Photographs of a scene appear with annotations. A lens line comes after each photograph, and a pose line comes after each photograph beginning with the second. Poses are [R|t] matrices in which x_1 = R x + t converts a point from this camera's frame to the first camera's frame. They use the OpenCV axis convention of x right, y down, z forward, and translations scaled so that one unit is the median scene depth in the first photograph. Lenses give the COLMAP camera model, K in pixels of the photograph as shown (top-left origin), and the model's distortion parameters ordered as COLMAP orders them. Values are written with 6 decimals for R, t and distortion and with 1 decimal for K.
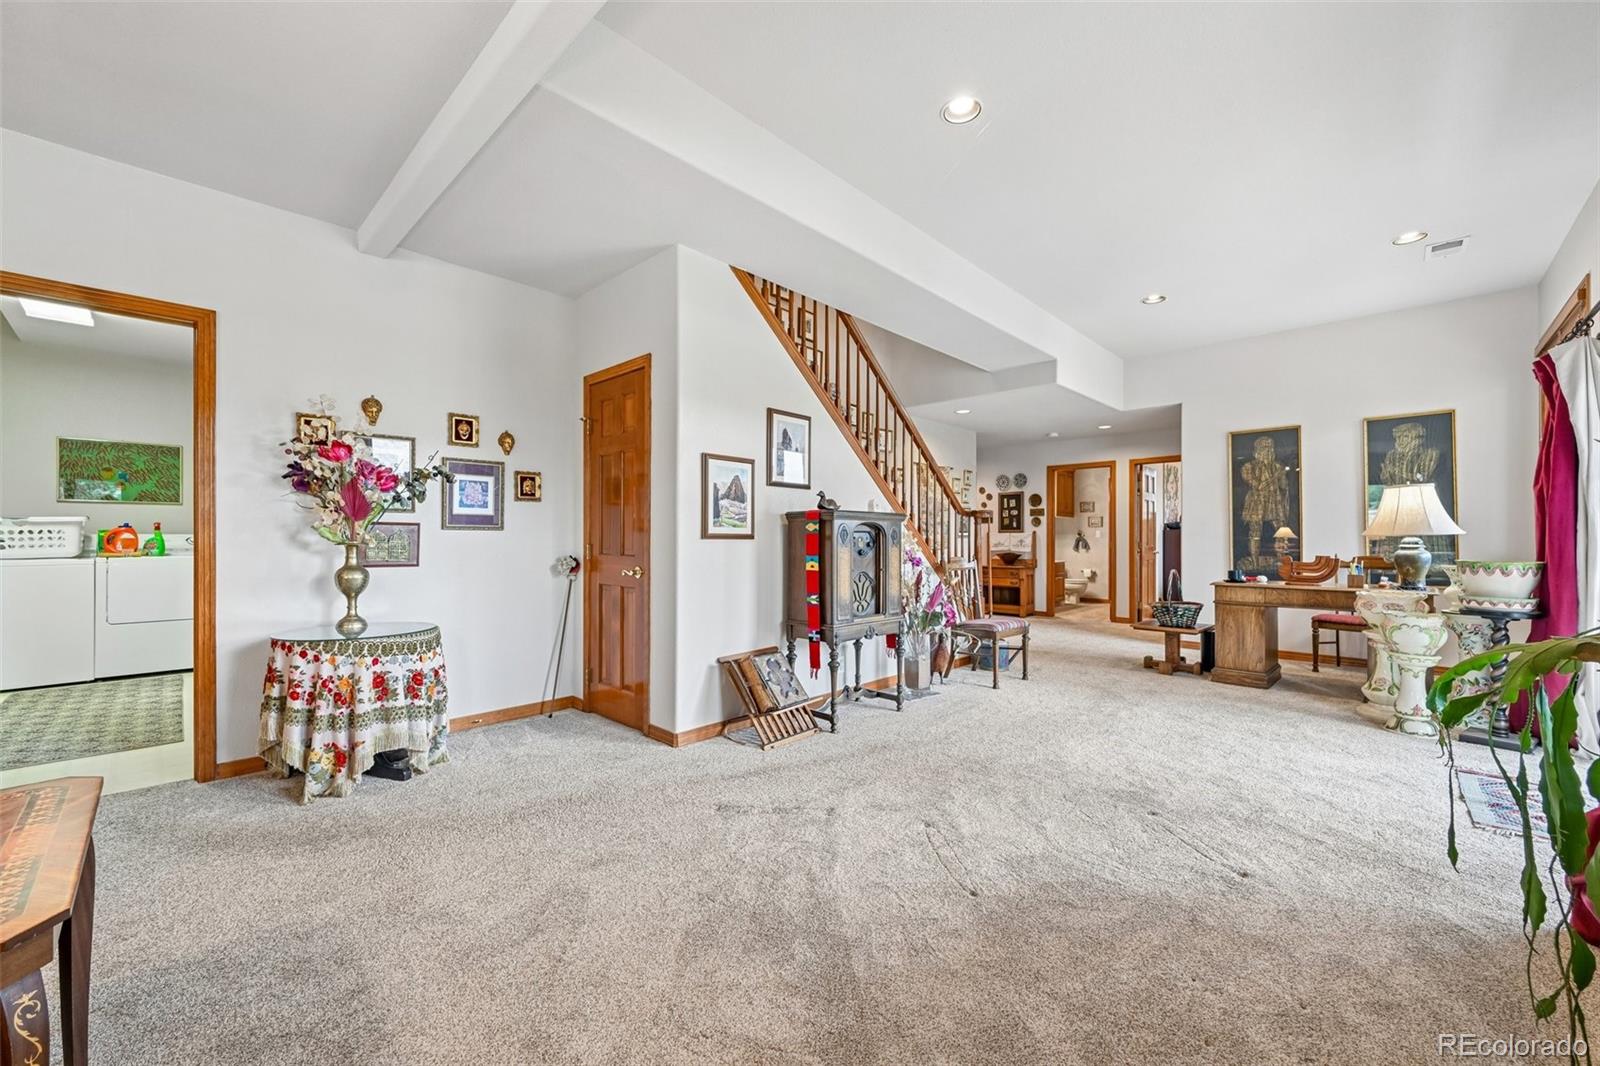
lens RADIAL K [[625.2, 0, 806.6], [0, 625.2, 537.1], [0, 0, 1]] dist [-0.004408, 0.000402]
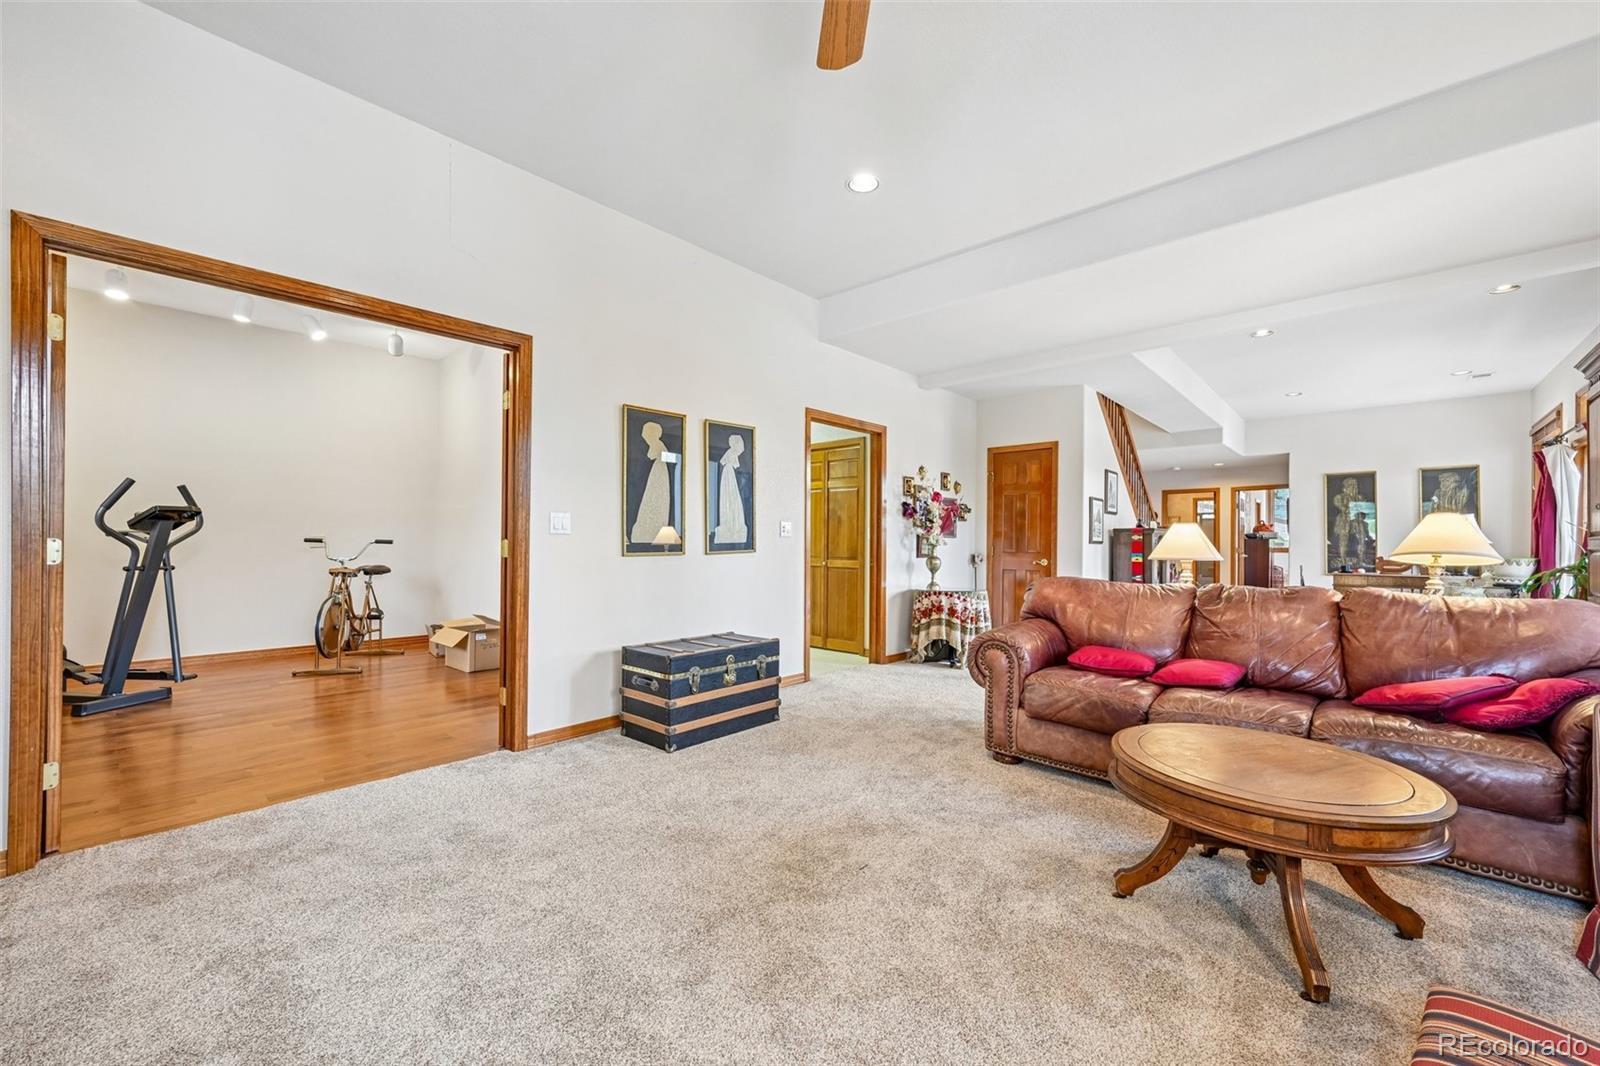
lens RADIAL K [[625.2, 0, 806.9], [0, 625.2, 539.7], [0, 0, 1]] dist [-0.004408, 0.000402]
pose [[0.999829, 0.006064, 0.017478, -0.996283], [-0.005962, 0.999965, -0.005852, 0.007220], [-0.017512, 0.005747, 0.999830, -0.791885]]
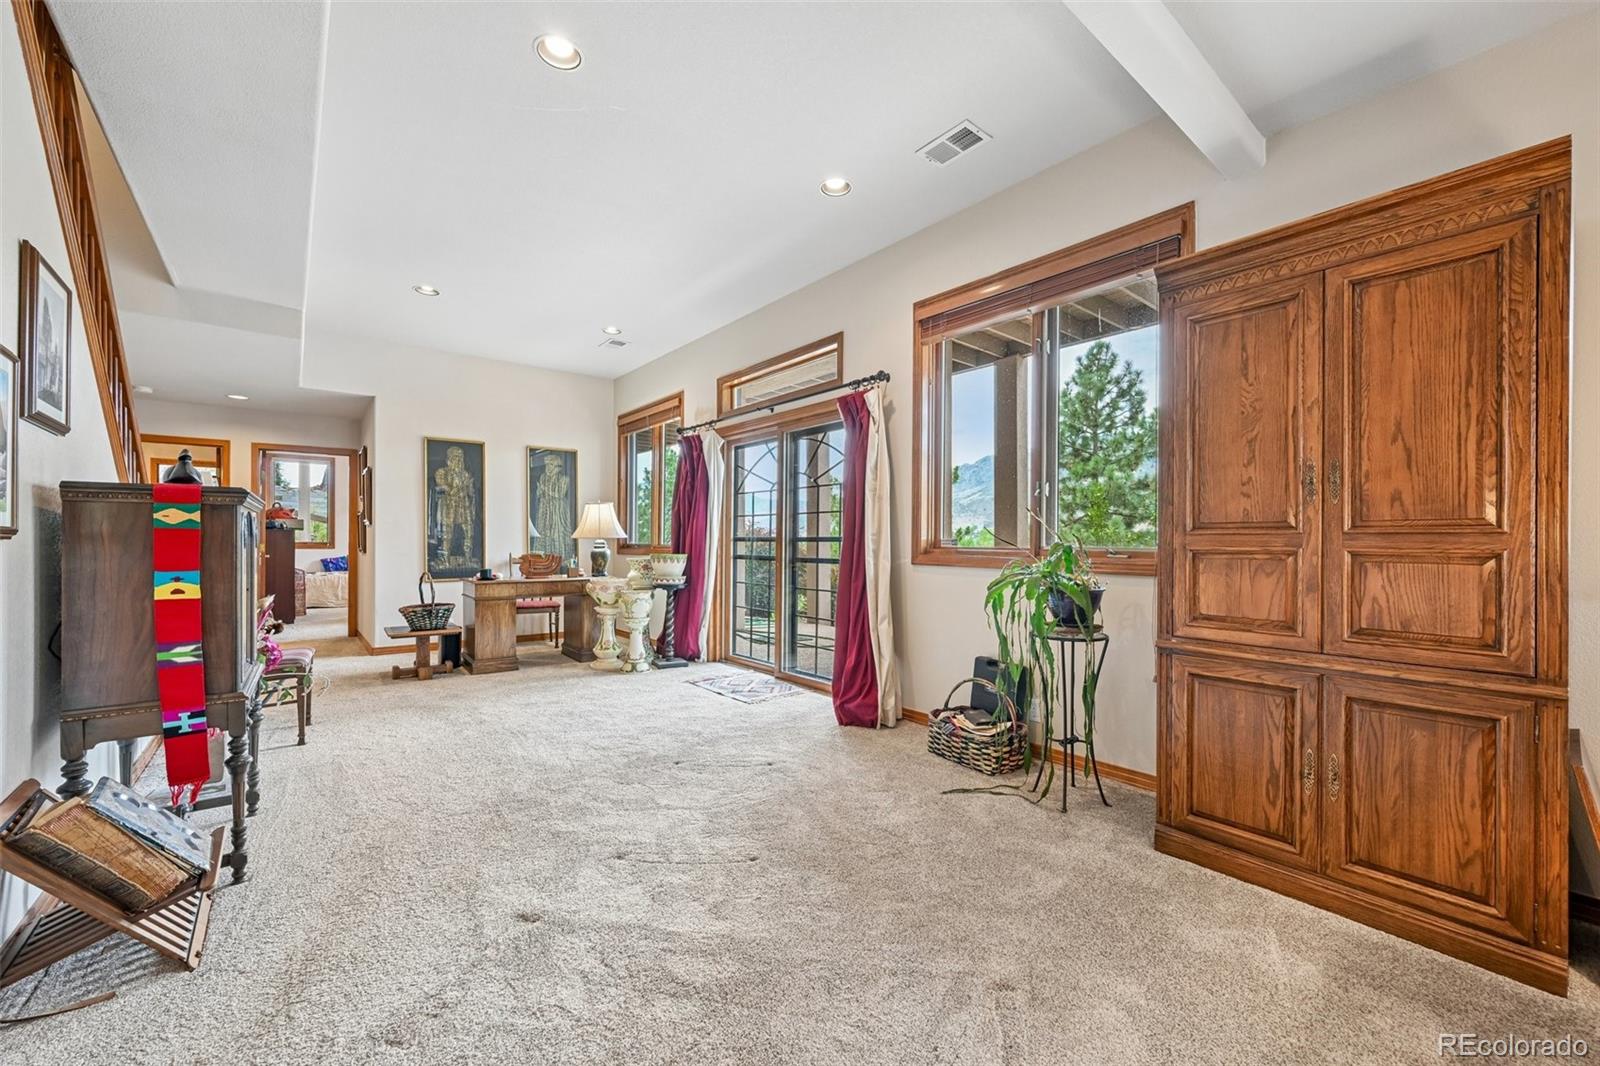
lens RADIAL K [[625.2, 0, 803.5], [0, 625.2, 543.0], [0, 0, 1]] dist [-0.004408, 0.000402]
pose [[0.124346, -0.002386, 0.992236, -0.456477], [-0.004453, 0.999986, 0.002962, 0.002601], [-0.992229, -0.004787, 0.124333, 0.429798]]
